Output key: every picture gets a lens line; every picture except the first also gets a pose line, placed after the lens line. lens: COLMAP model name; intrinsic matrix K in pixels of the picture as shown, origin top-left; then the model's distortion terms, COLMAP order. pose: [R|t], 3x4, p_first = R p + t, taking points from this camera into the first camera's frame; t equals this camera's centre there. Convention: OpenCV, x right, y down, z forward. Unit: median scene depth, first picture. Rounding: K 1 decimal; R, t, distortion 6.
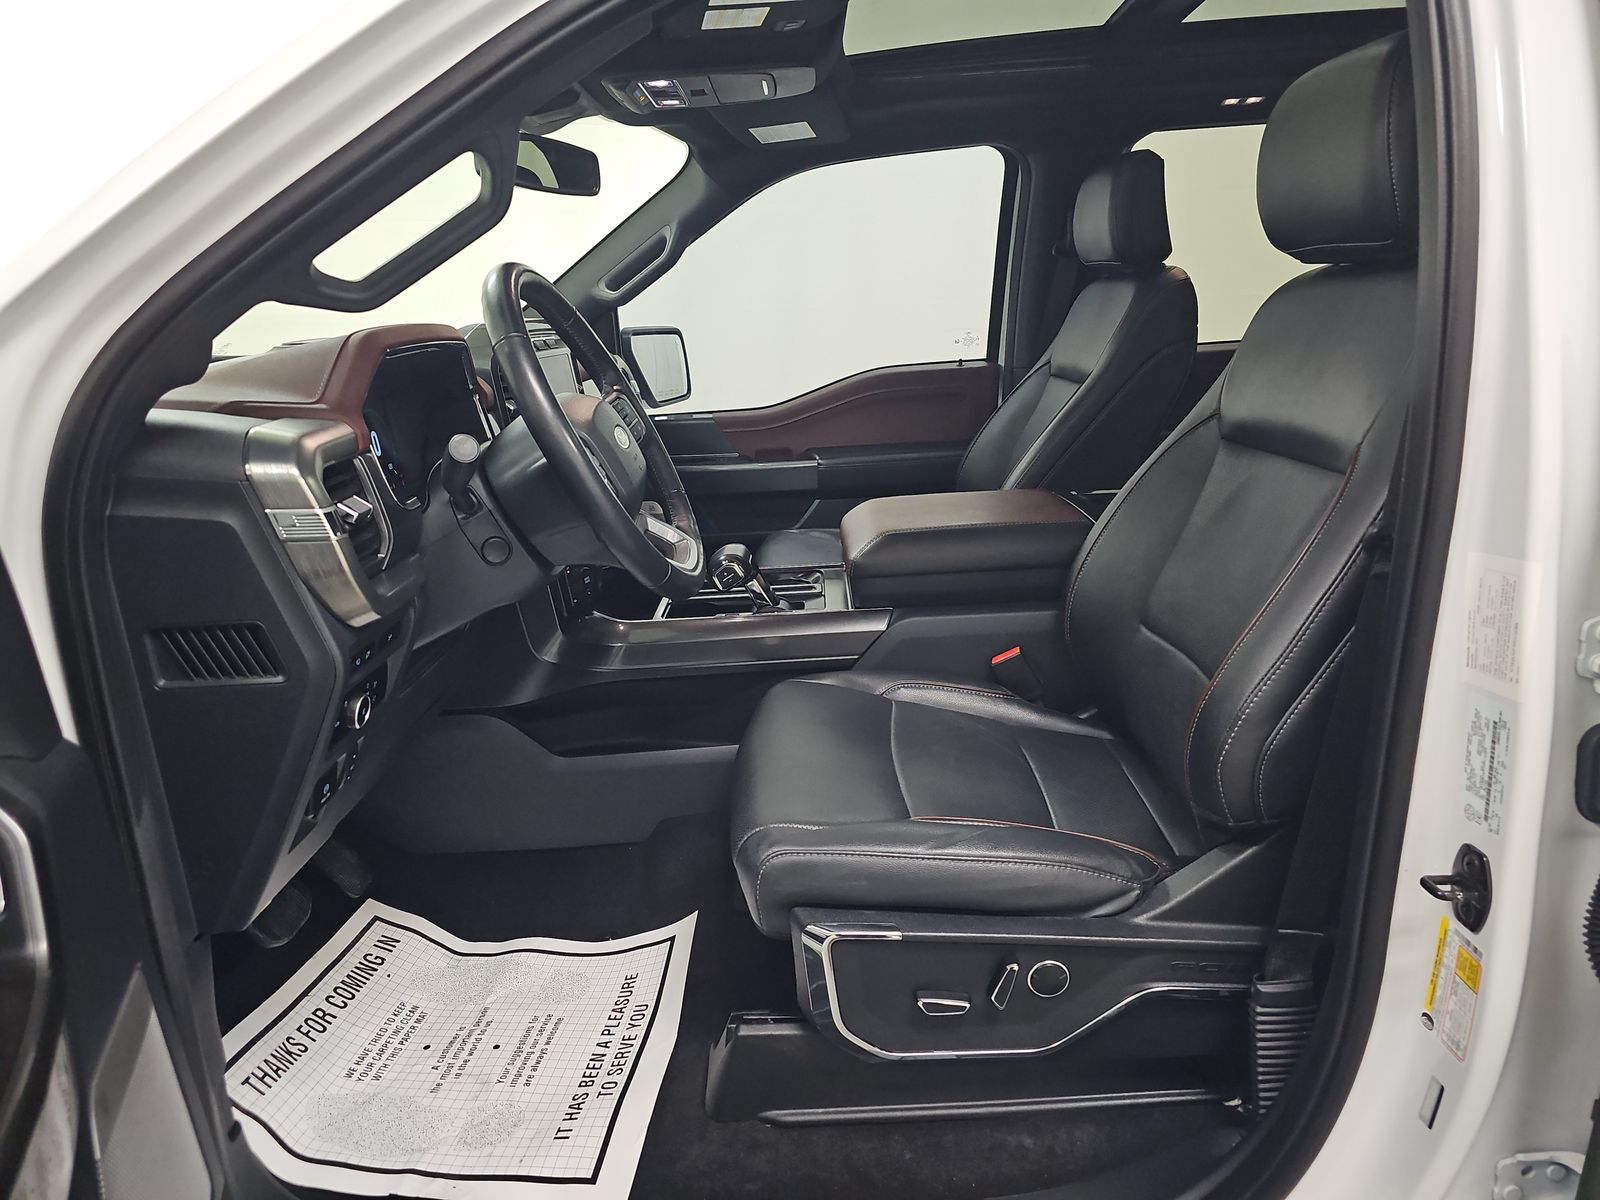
lens RADIAL K [[1060.8, 0, 800.0], [0, 1060.8, 600.0], [0, 0, 1]] dist [0.020682, -0.002208]
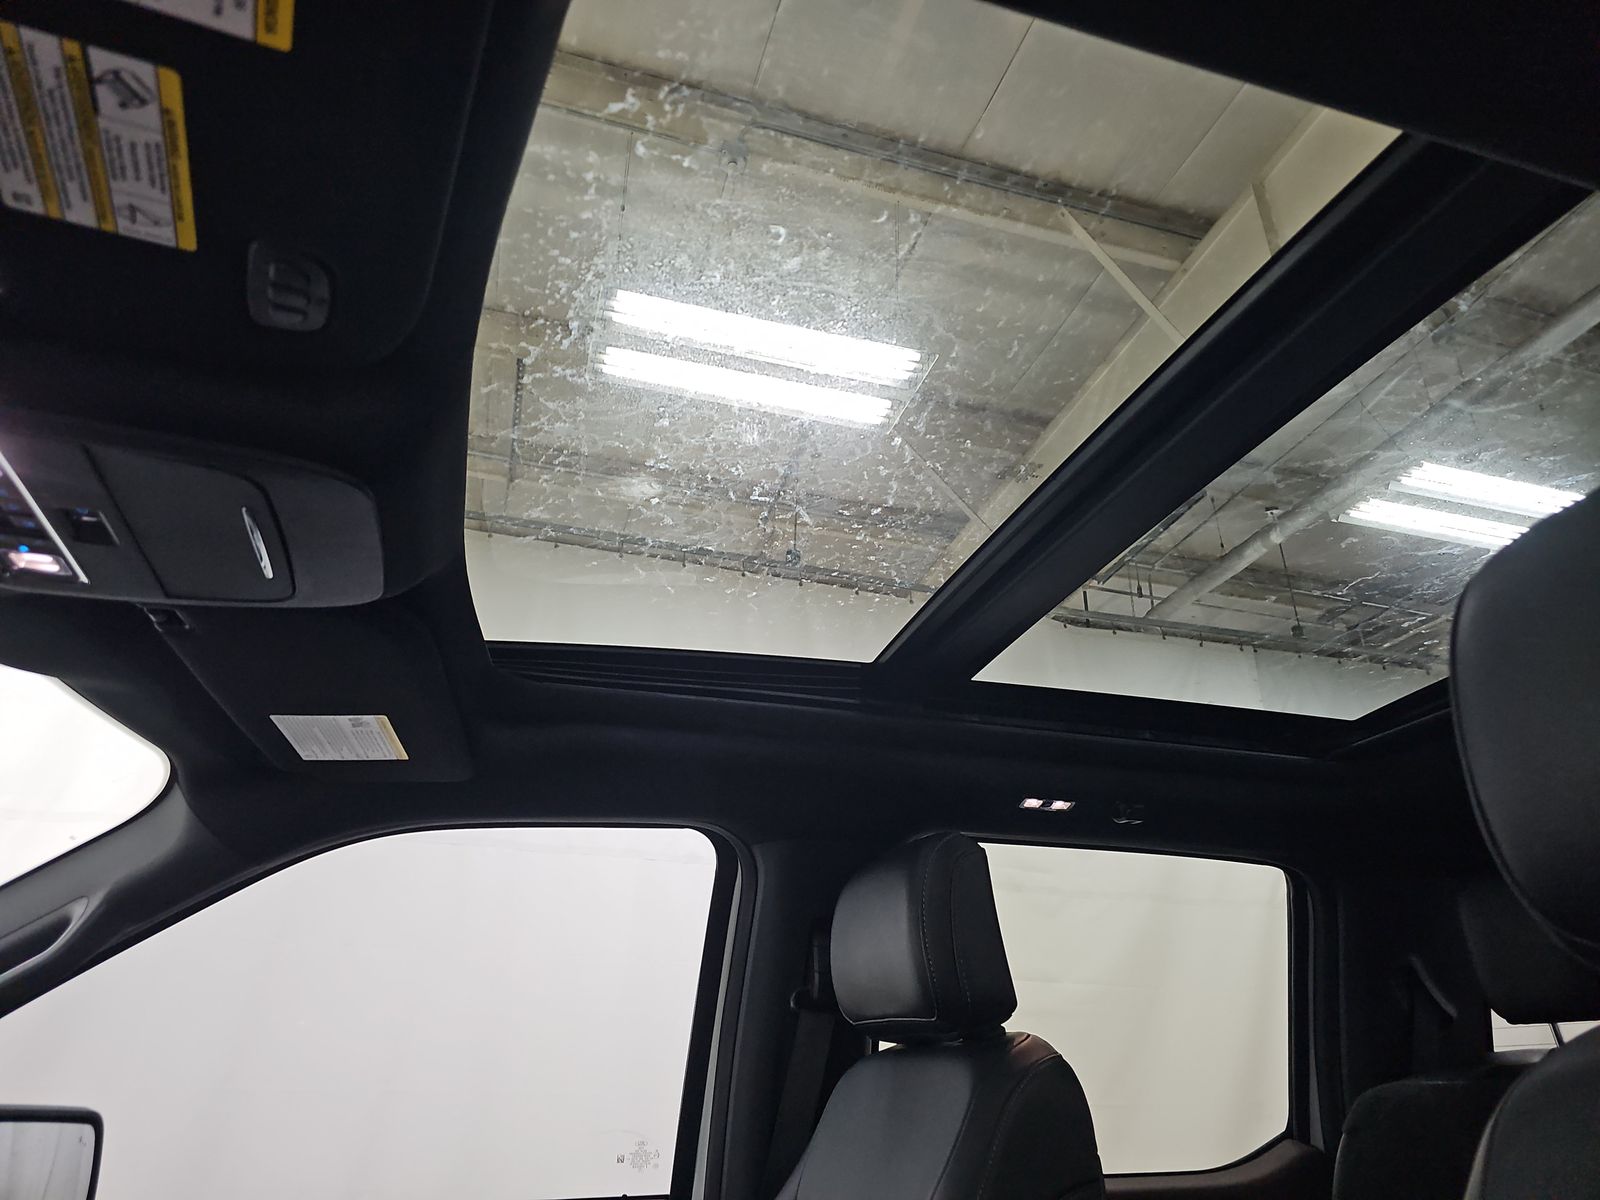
lens RADIAL K [[1072.1, 0, 792.4], [0, 1072.1, 580.2], [0, 0, 1]] dist [0.013330, -0.001665]
pose [[0.953499, 0.171000, 0.248192, 0.053978], [0.035130, 0.754804, -0.655009, -0.126463], [-0.299343, 0.633269, 0.713698, 0.479857]]
